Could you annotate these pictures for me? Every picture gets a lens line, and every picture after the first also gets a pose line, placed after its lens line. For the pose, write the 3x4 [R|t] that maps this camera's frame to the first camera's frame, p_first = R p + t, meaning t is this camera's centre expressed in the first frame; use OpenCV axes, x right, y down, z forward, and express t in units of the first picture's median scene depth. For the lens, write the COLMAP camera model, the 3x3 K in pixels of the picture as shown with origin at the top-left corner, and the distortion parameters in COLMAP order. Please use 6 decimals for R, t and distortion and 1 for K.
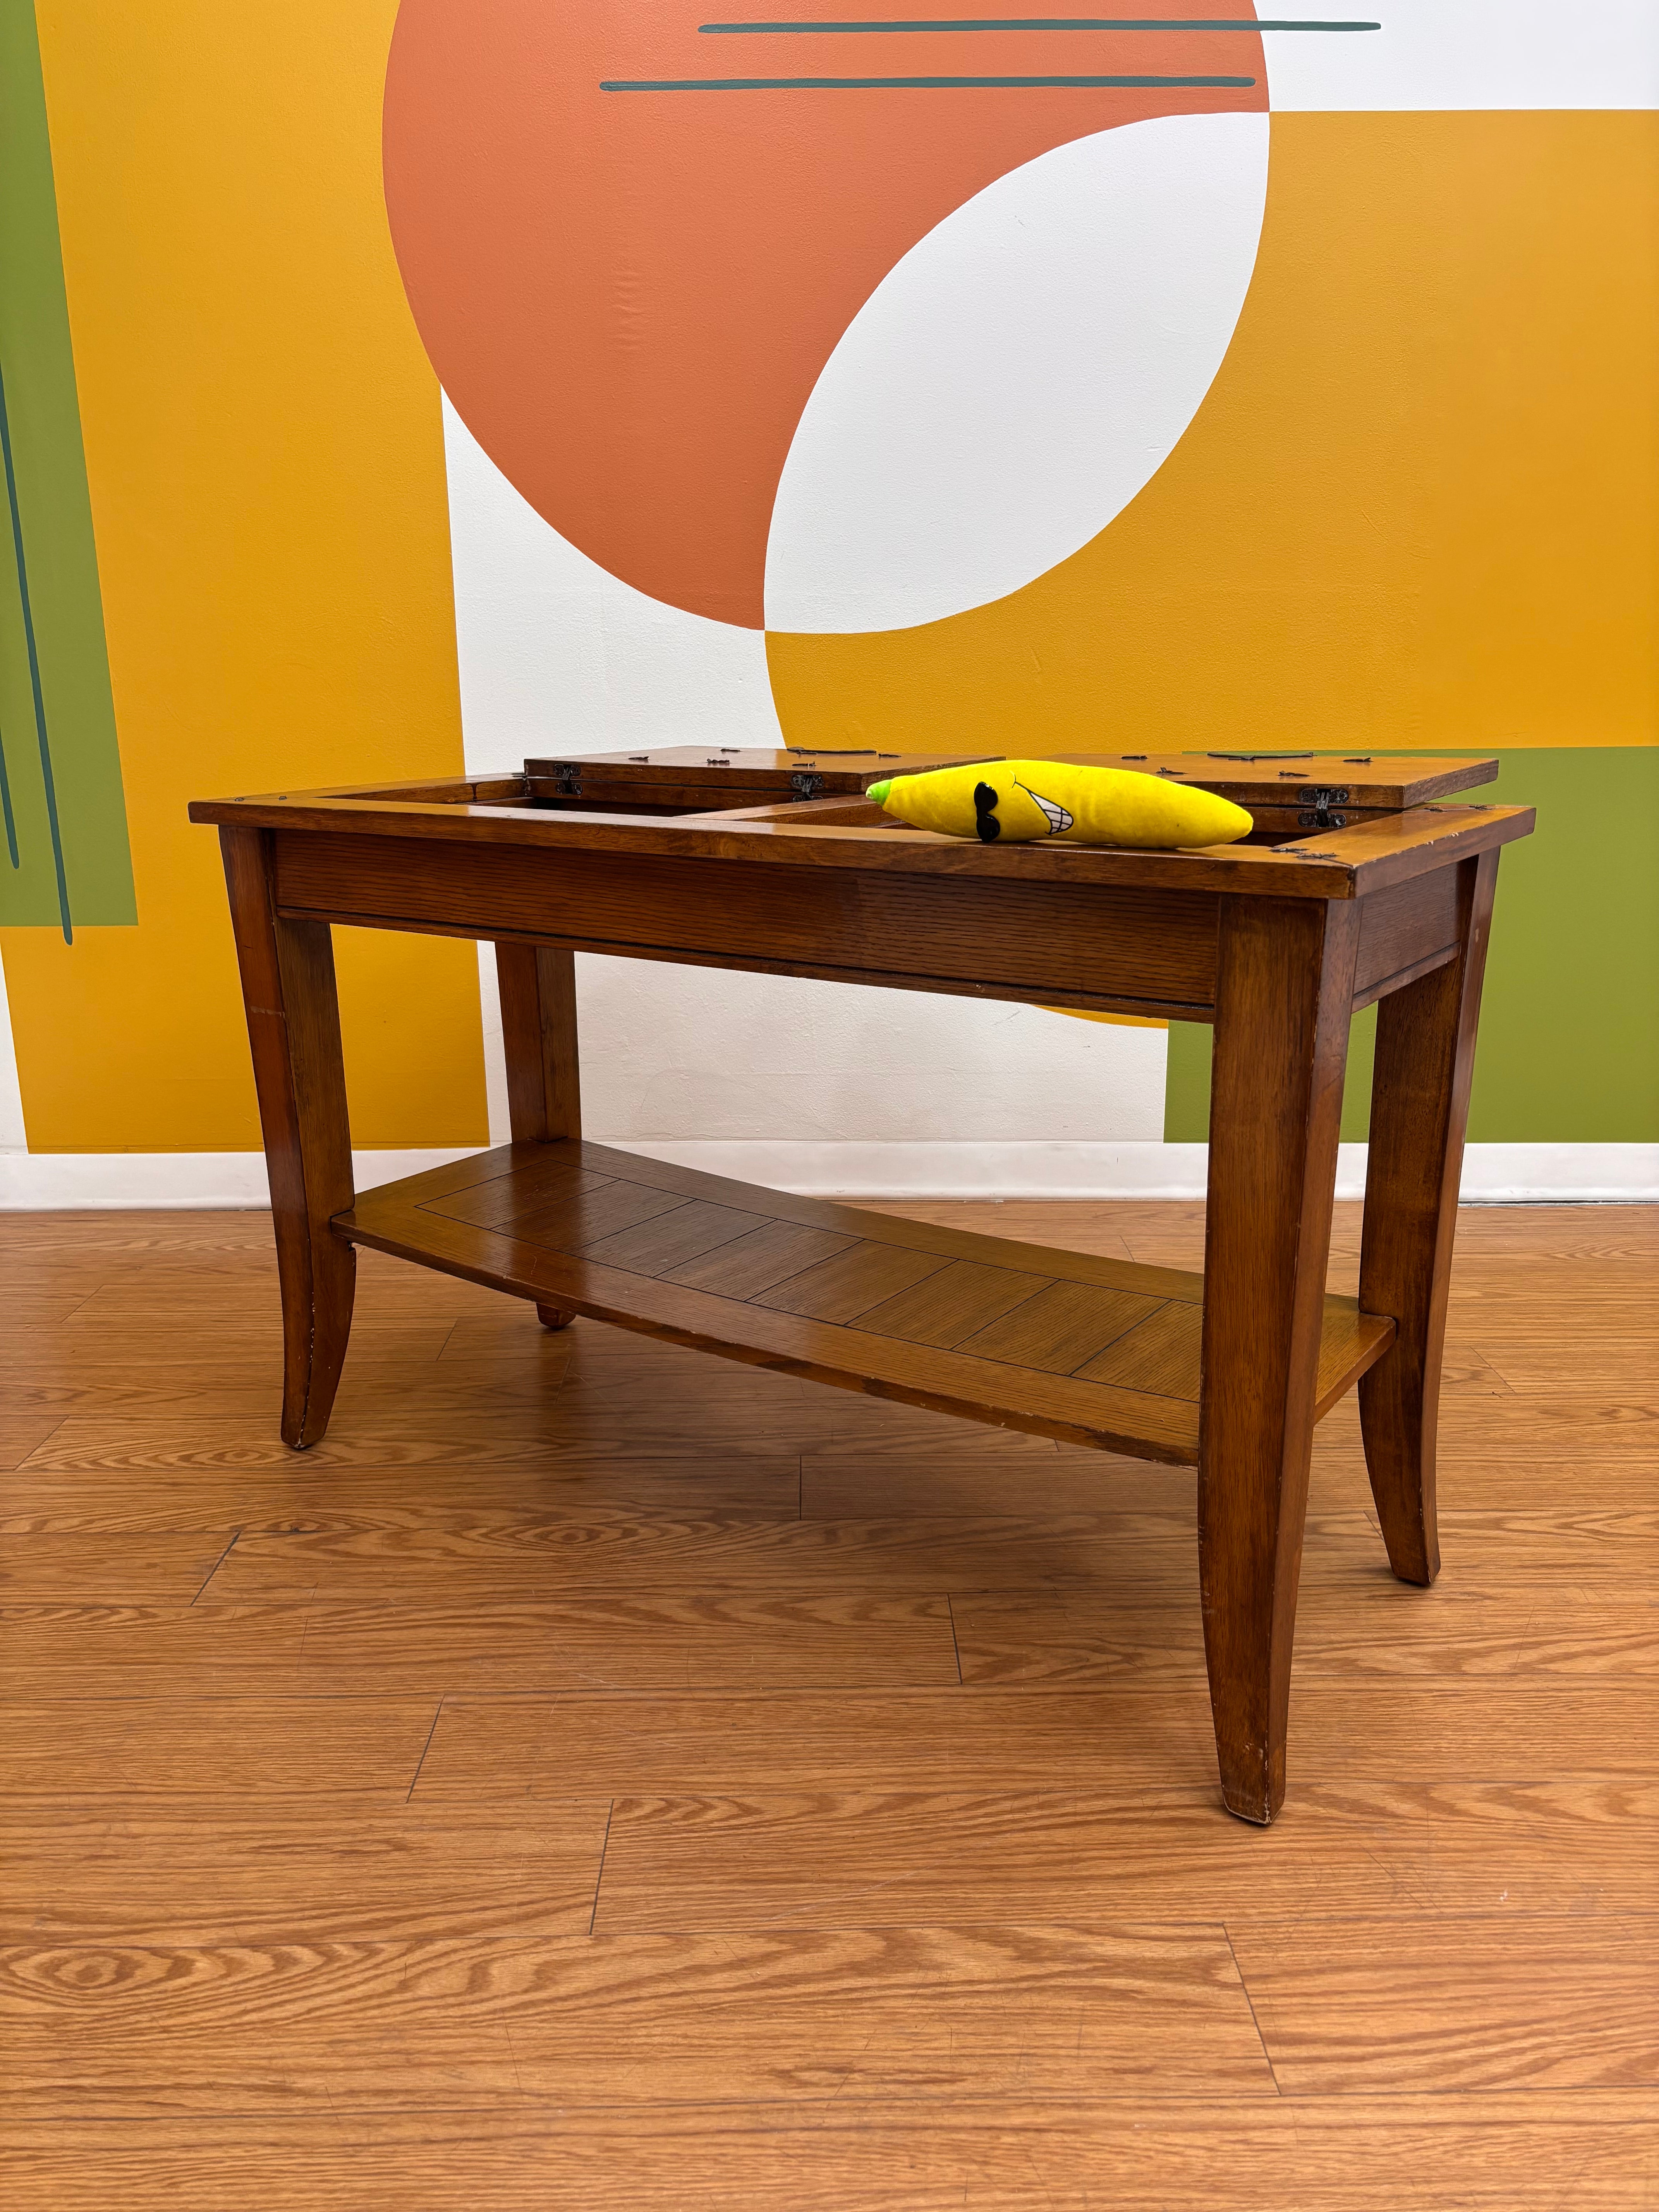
lens RADIAL K [[1673.7, 0, 833.2], [0, 1673.7, 1105.4], [0, 0, 1]] dist [0.025679, -0.006948]
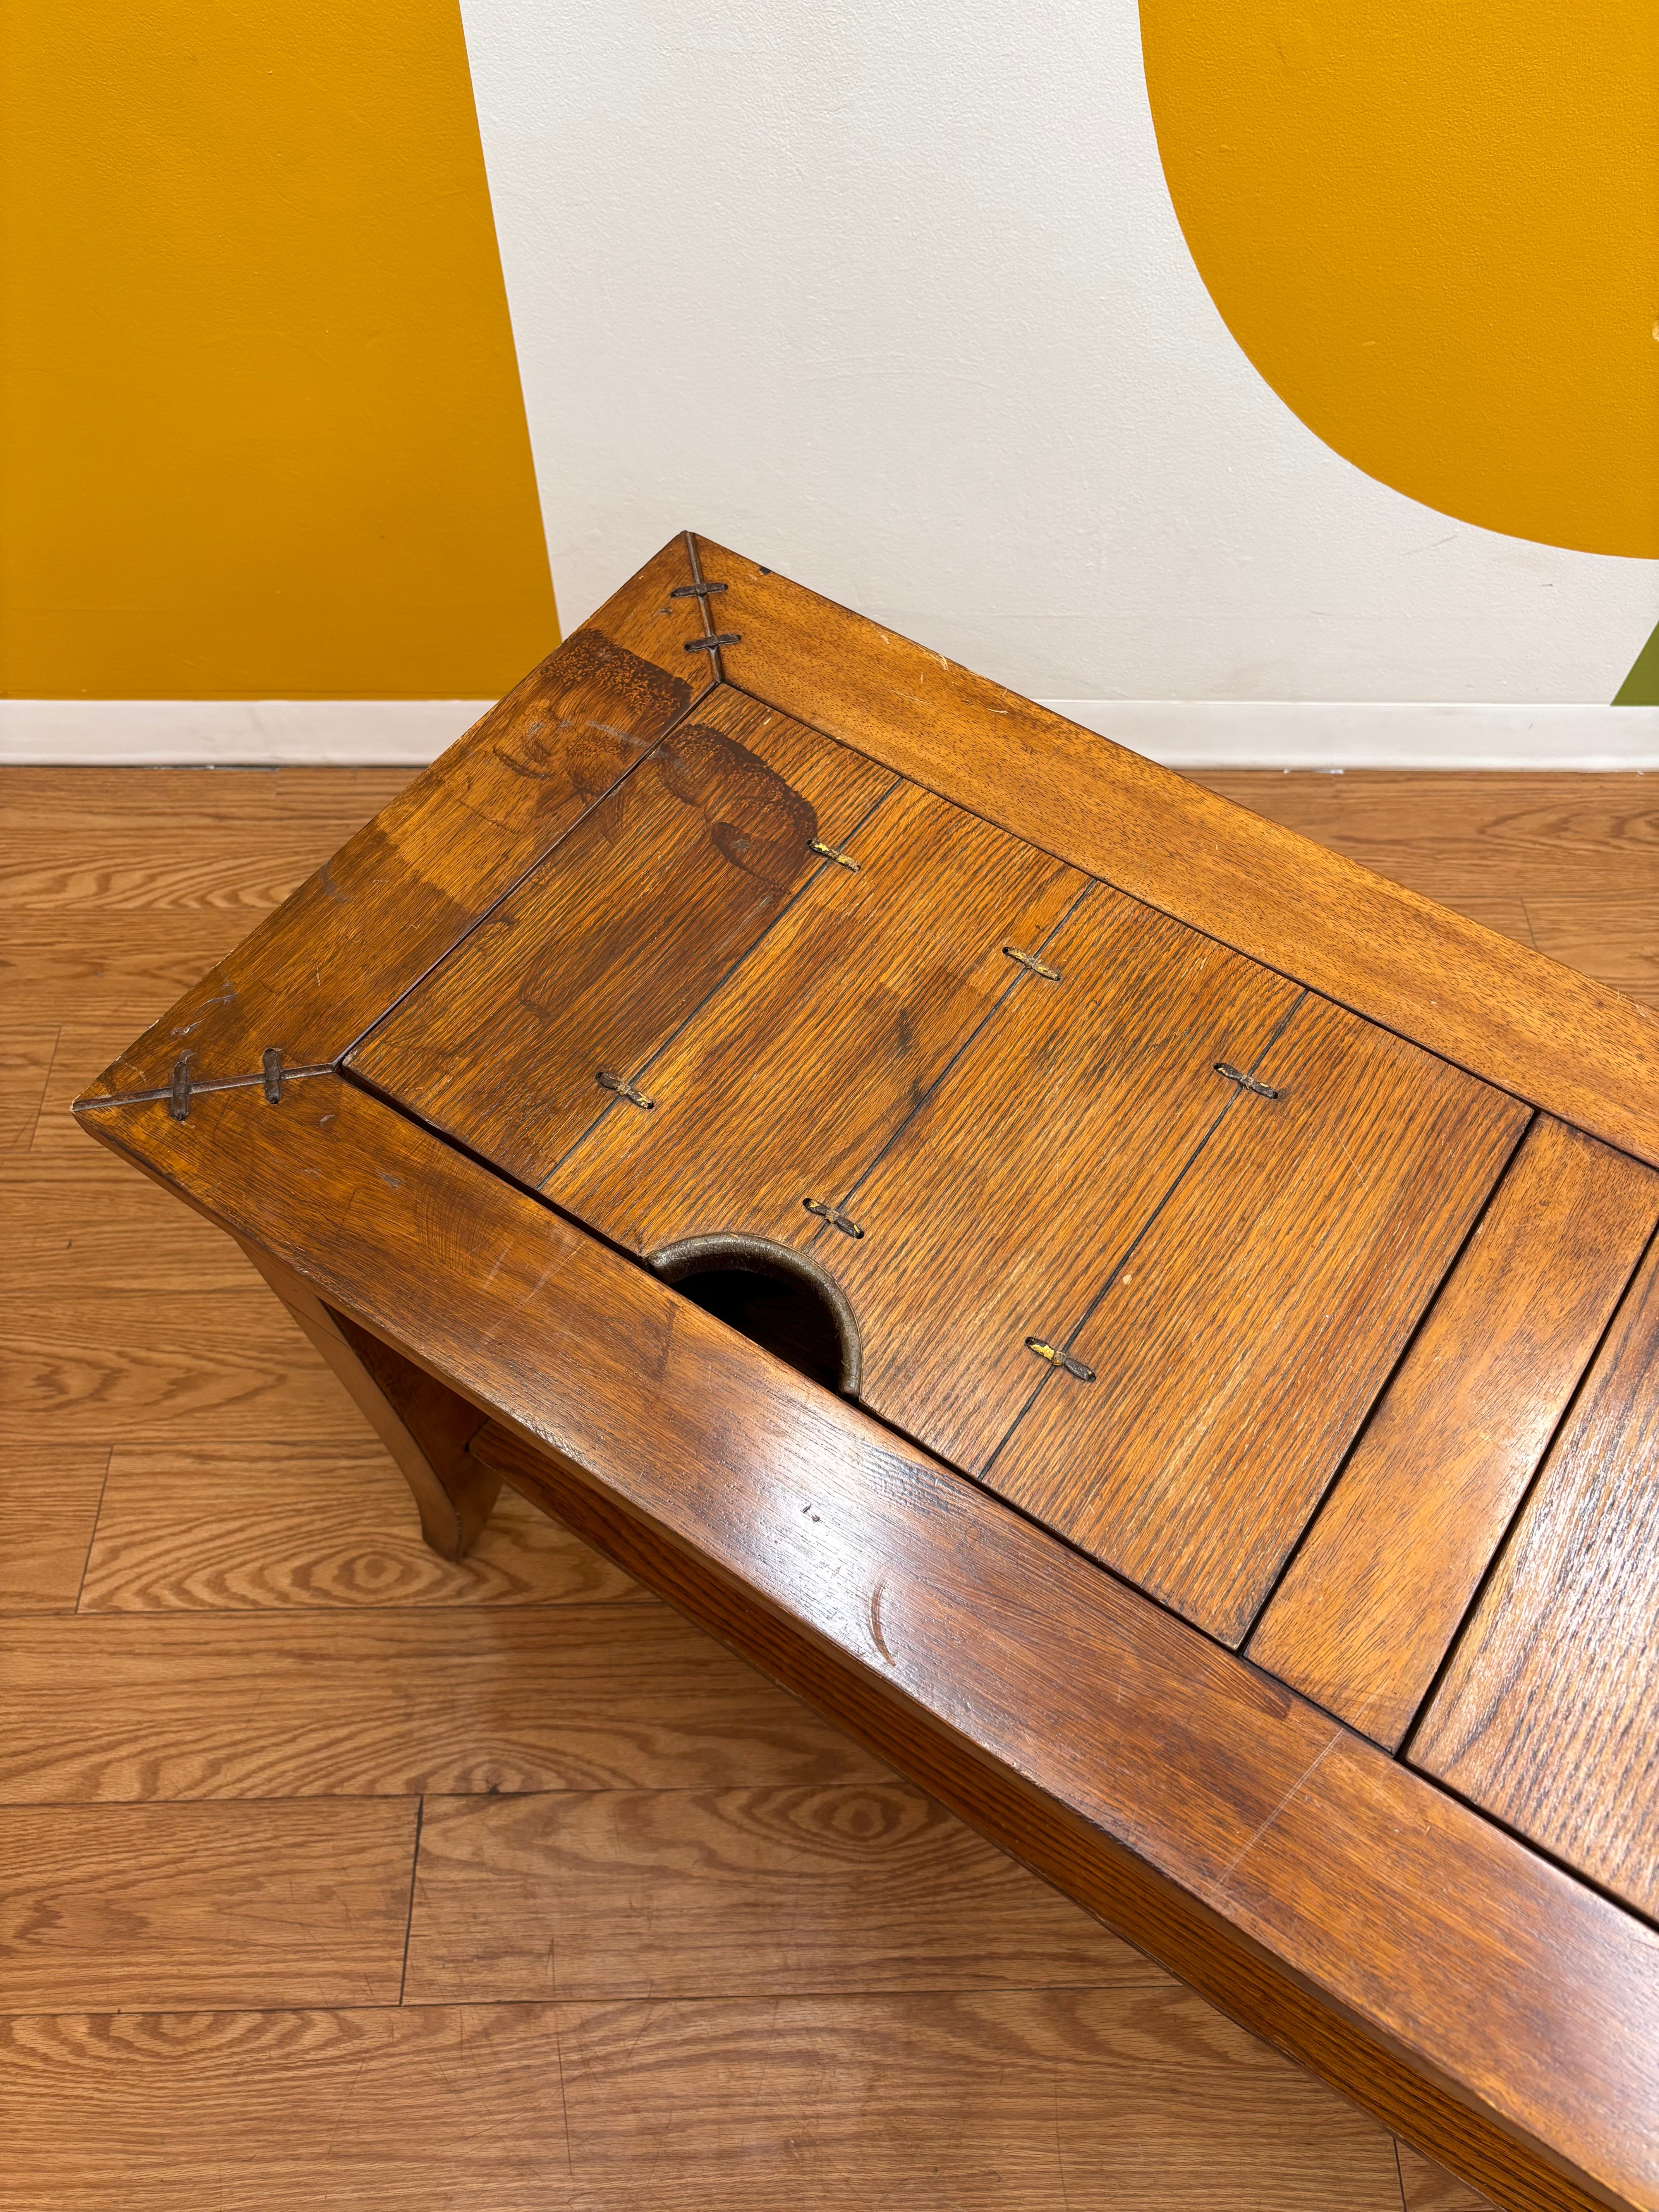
lens RADIAL K [[1681.7, 0, 839.6], [0, 1681.7, 1112.5], [0, 0, 1]] dist [0.046913, -0.059102]
pose [[0.999662, 0.008565, 0.024551, -0.252556], [-0.023291, 0.714735, 0.699007, -0.684572], [-0.011560, -0.699343, 0.714693, 0.907509]]
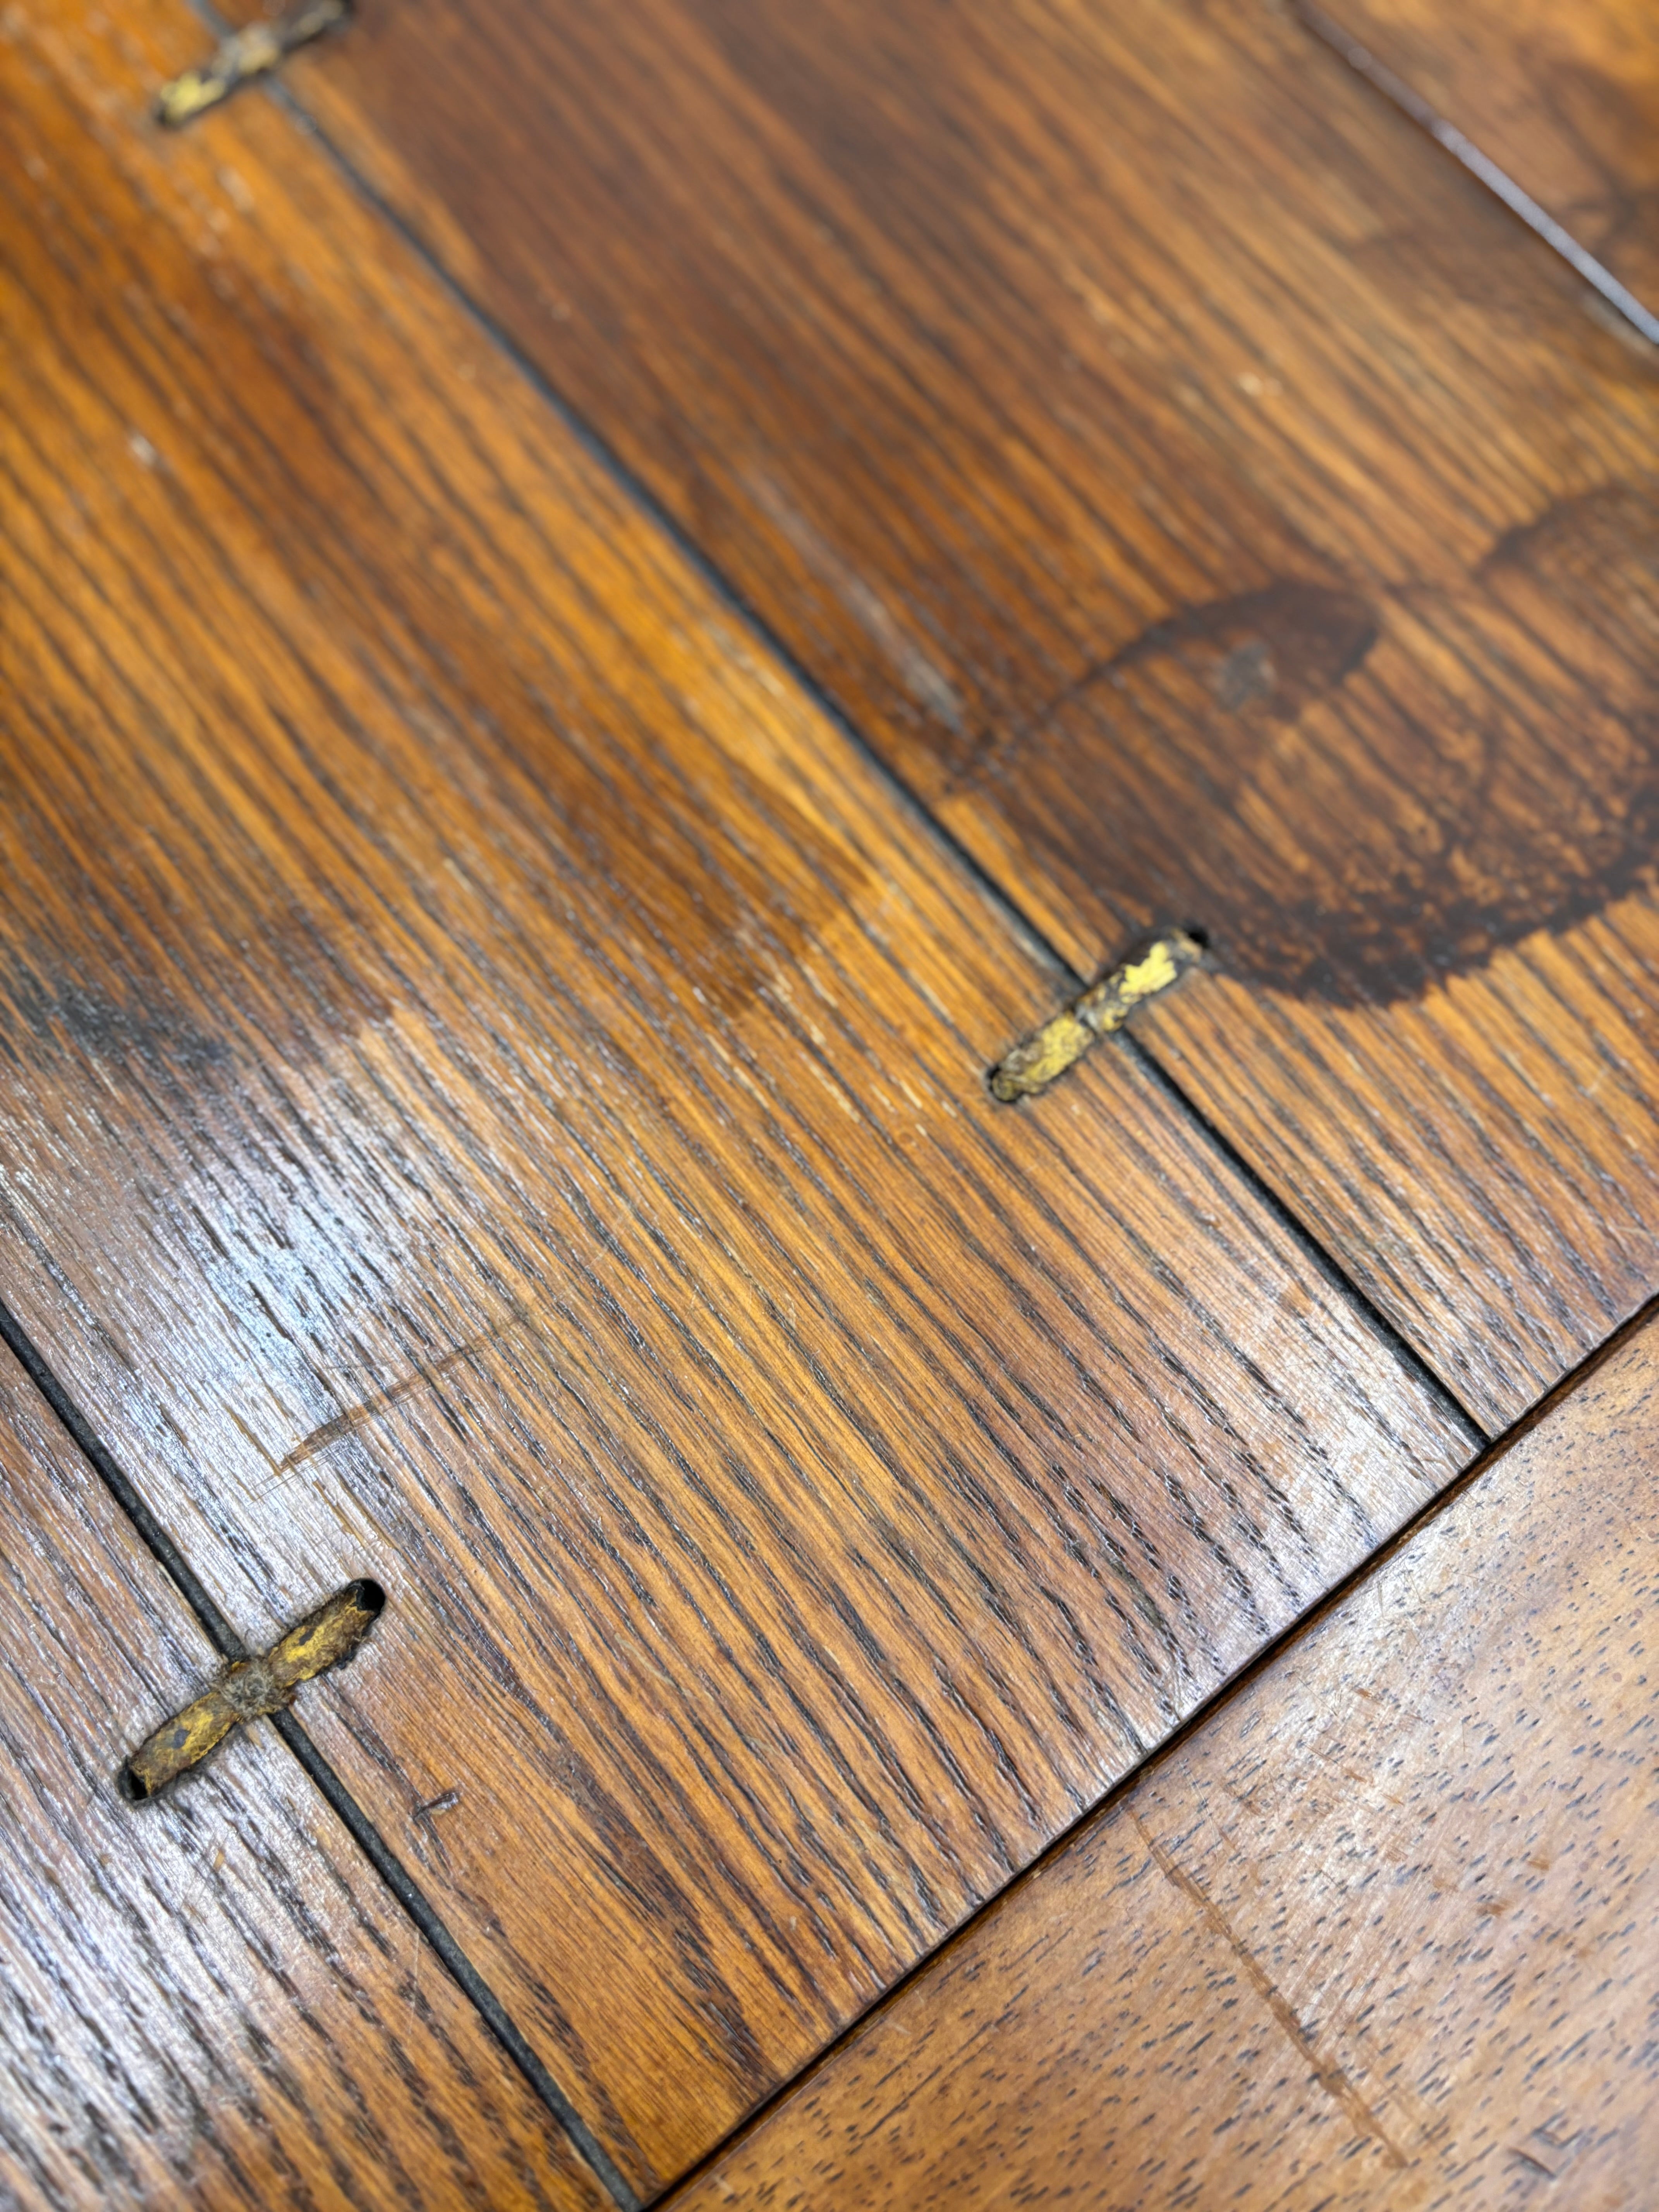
lens RADIAL K [[1690.3, 0, 842.2], [0, 1690.3, 1102.2], [0, 0, 1]] dist [0.002820, 0.004598]
pose [[-0.272732, 0.933404, -0.233181, -0.188337], [-0.271993, 0.157676, 0.949293, -0.423322], [0.922842, 0.322327, 0.210876, 1.414967]]
